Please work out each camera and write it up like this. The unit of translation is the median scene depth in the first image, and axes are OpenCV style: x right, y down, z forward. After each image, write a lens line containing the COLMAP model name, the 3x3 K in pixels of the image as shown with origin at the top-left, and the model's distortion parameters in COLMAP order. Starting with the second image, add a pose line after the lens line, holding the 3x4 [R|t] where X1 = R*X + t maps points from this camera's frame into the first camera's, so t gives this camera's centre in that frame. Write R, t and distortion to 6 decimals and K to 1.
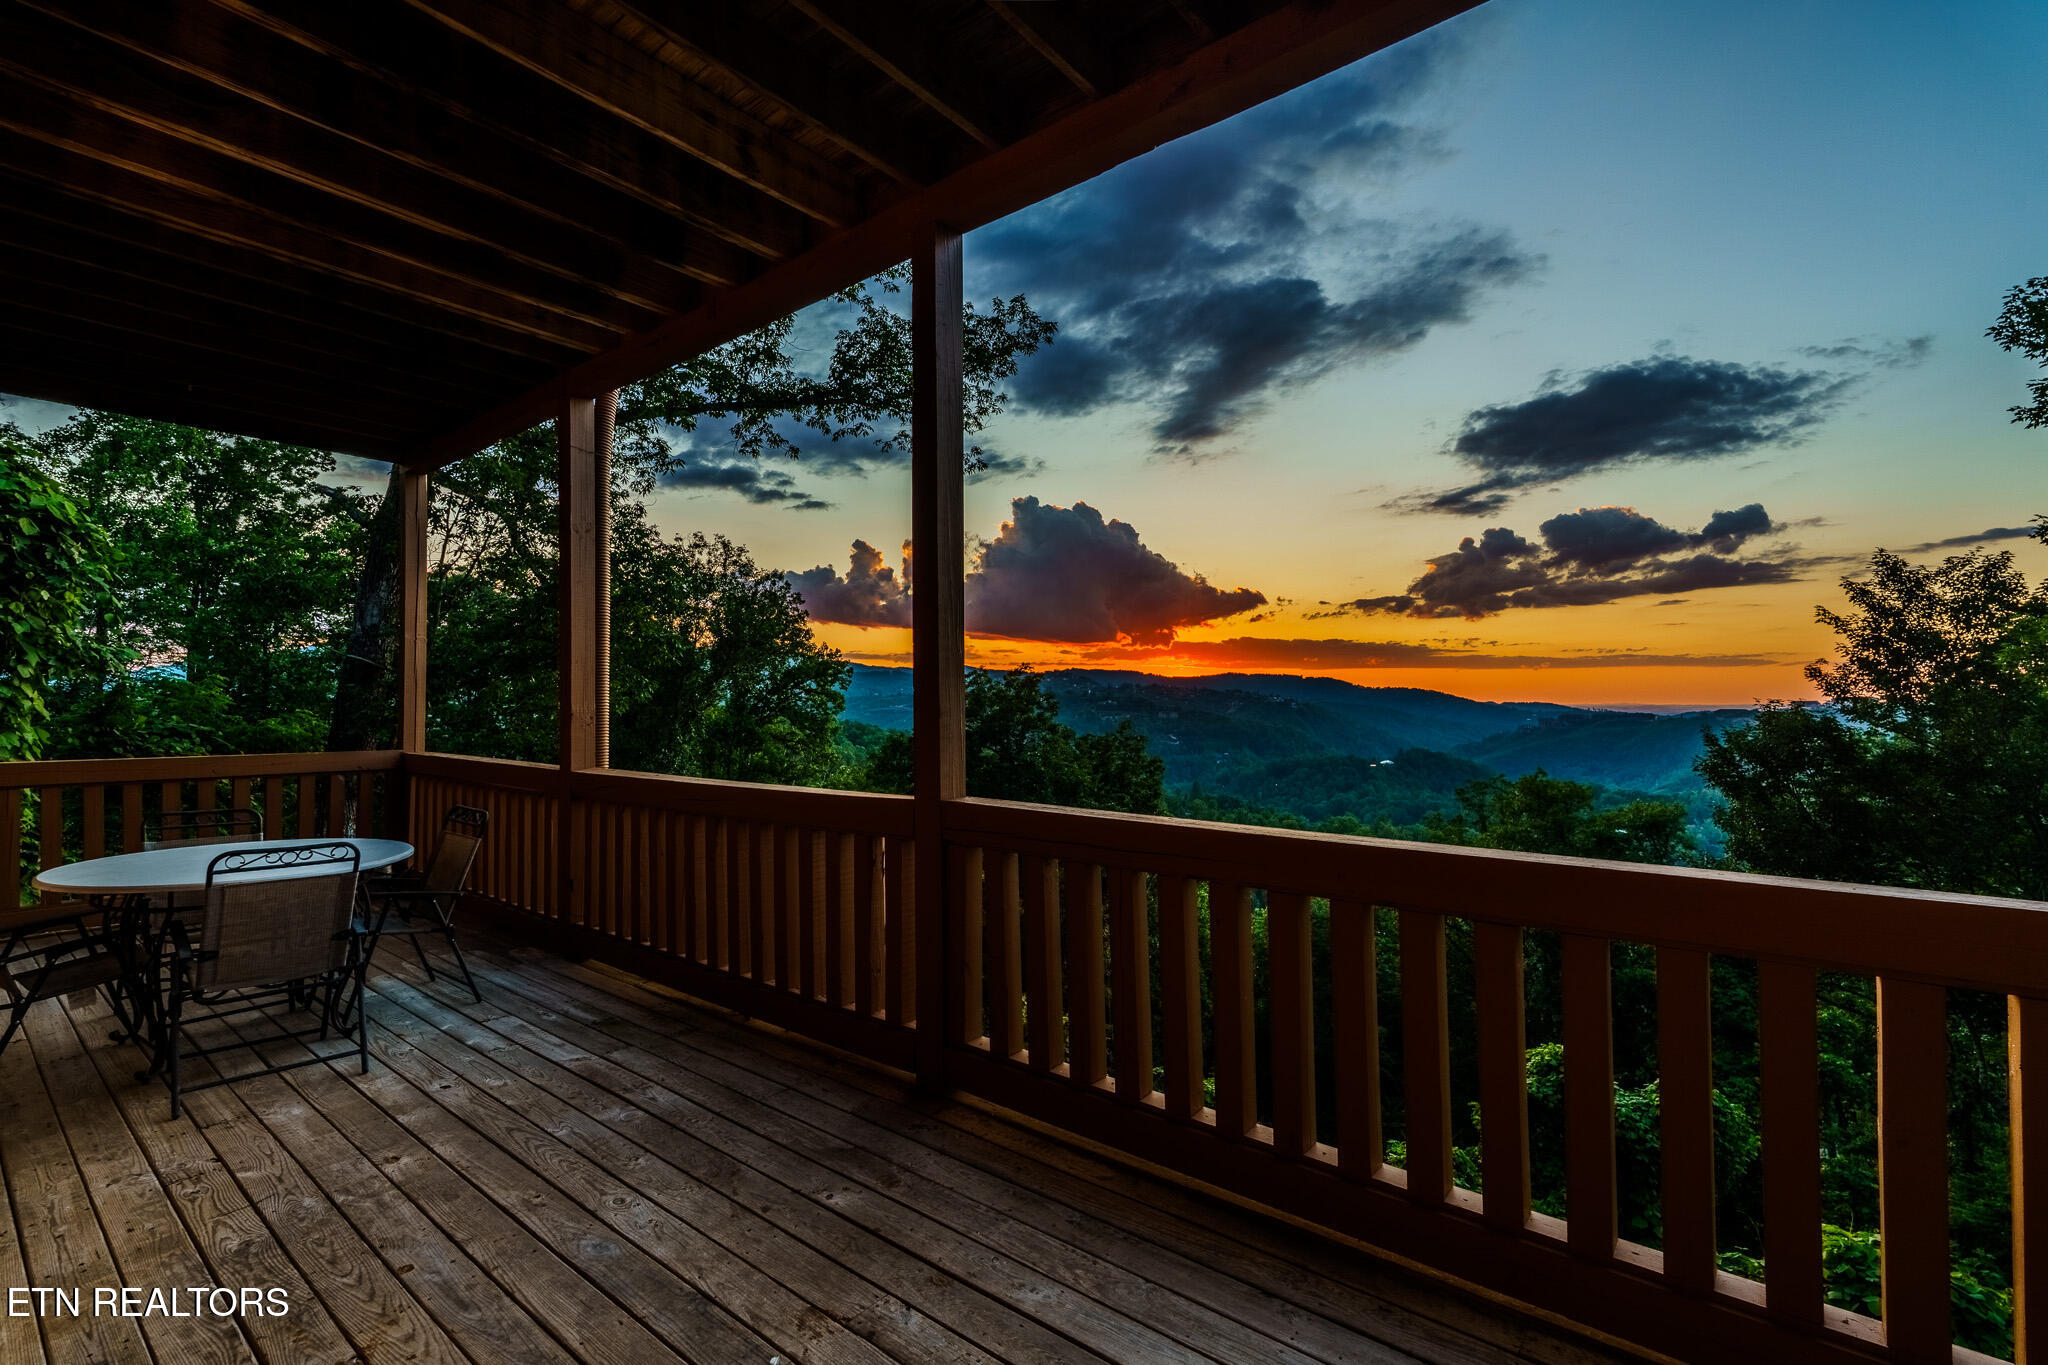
lens RADIAL K [[904.9, 0, 1018.5], [0, 904.9, 674.4], [0, 0, 1]] dist [-0.001327, -0.000659]
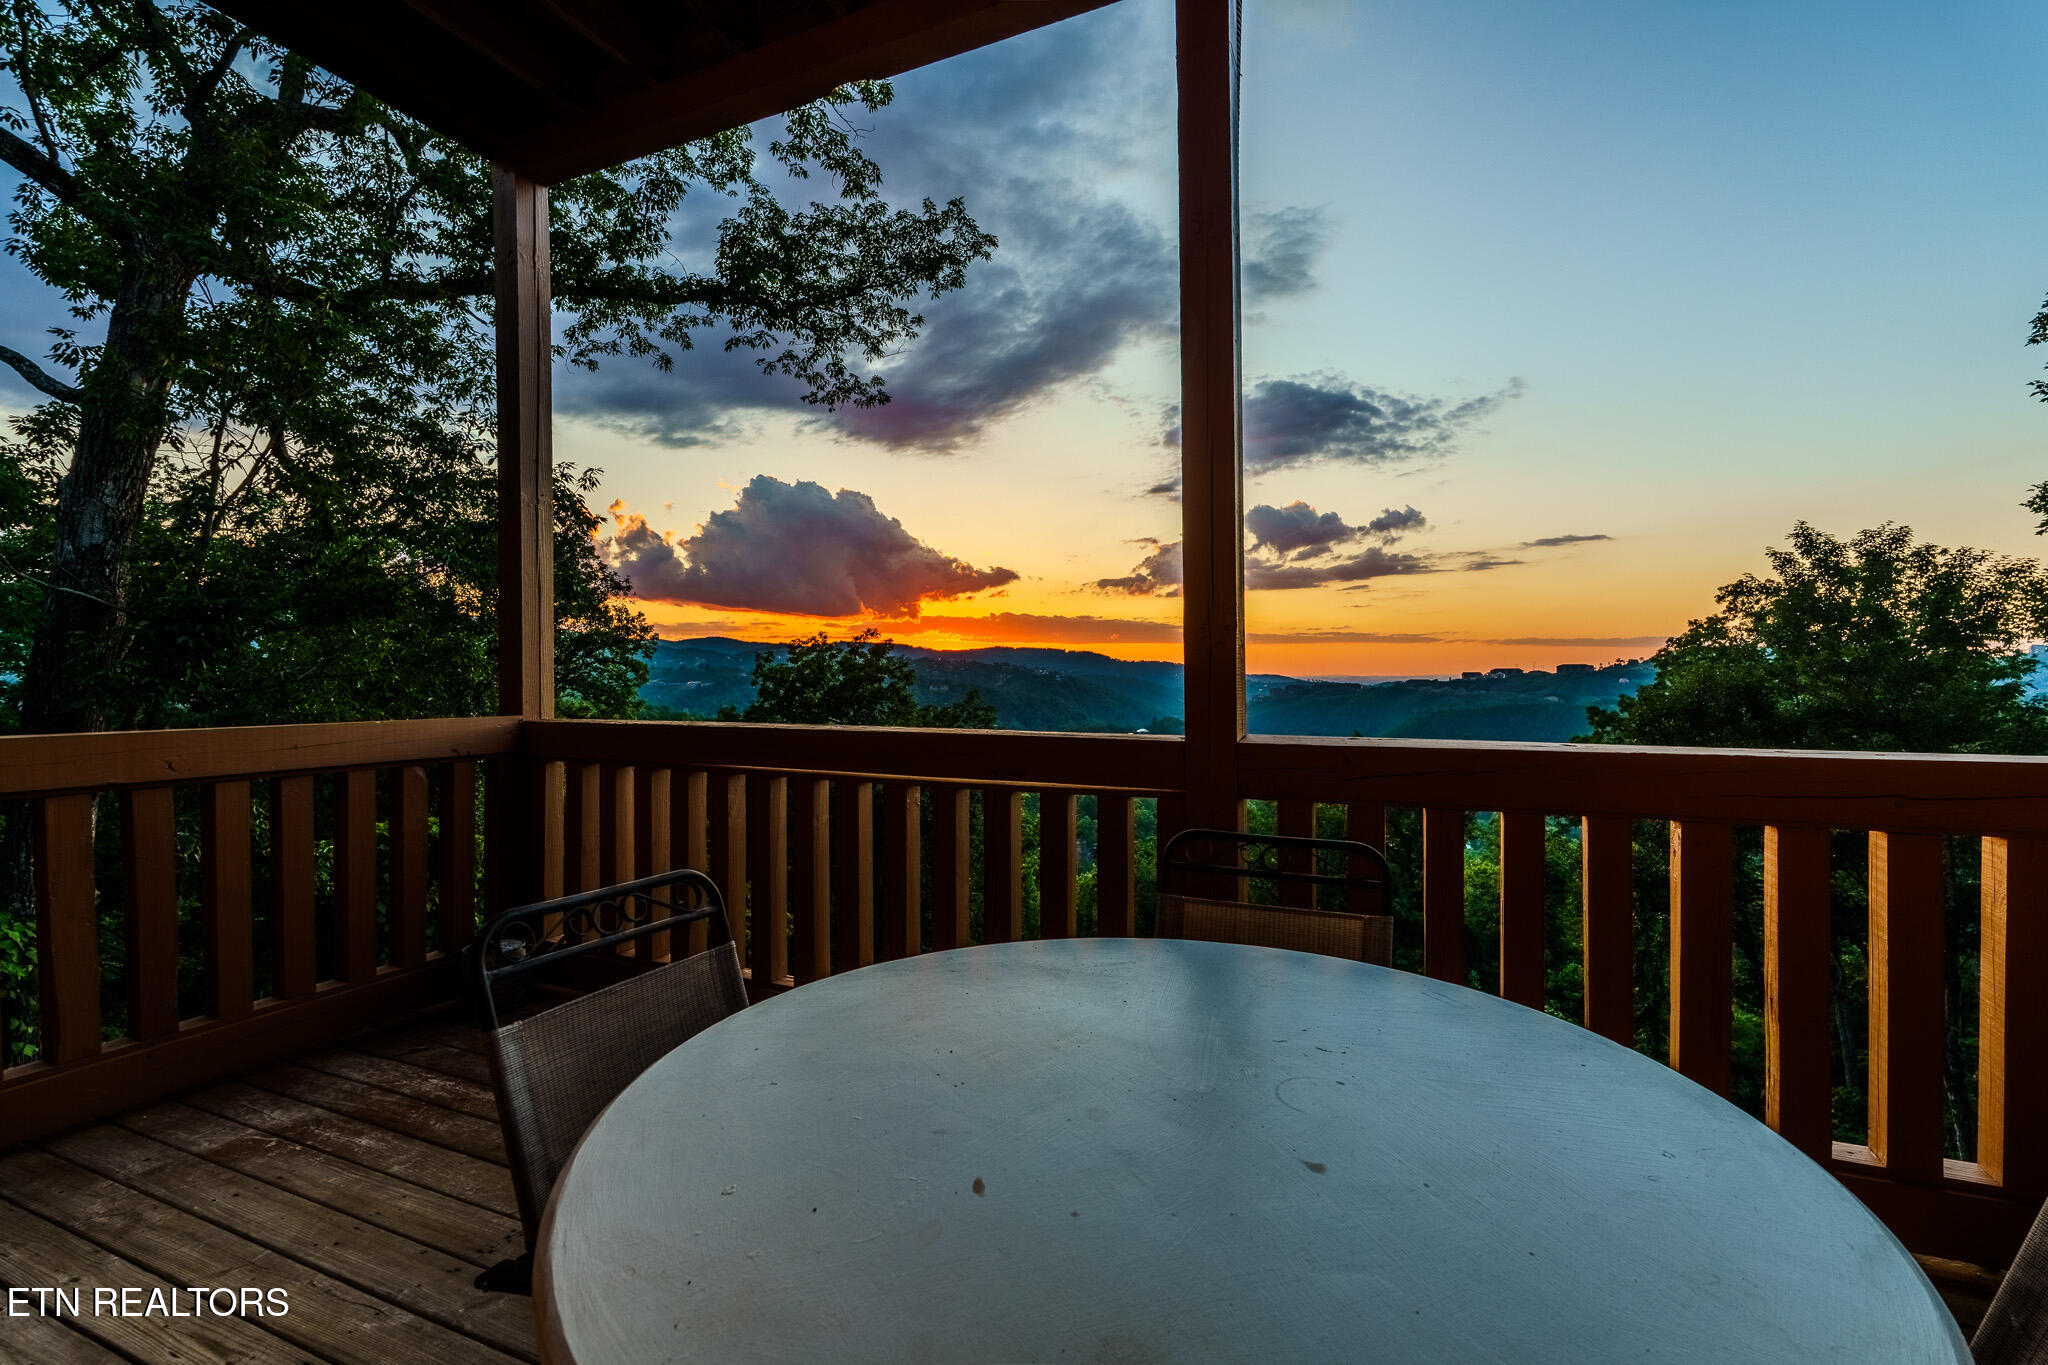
lens RADIAL K [[898.6, 0, 1020.6], [0, 898.6, 673.3], [0, 0, 1]] dist [-0.000205, 0.000029]
pose [[0.965700, -0.003203, 0.259641, -0.165685], [-0.004002, 0.999622, 0.027216, 0.014024], [-0.259630, -0.027321, 0.965322, 0.137127]]
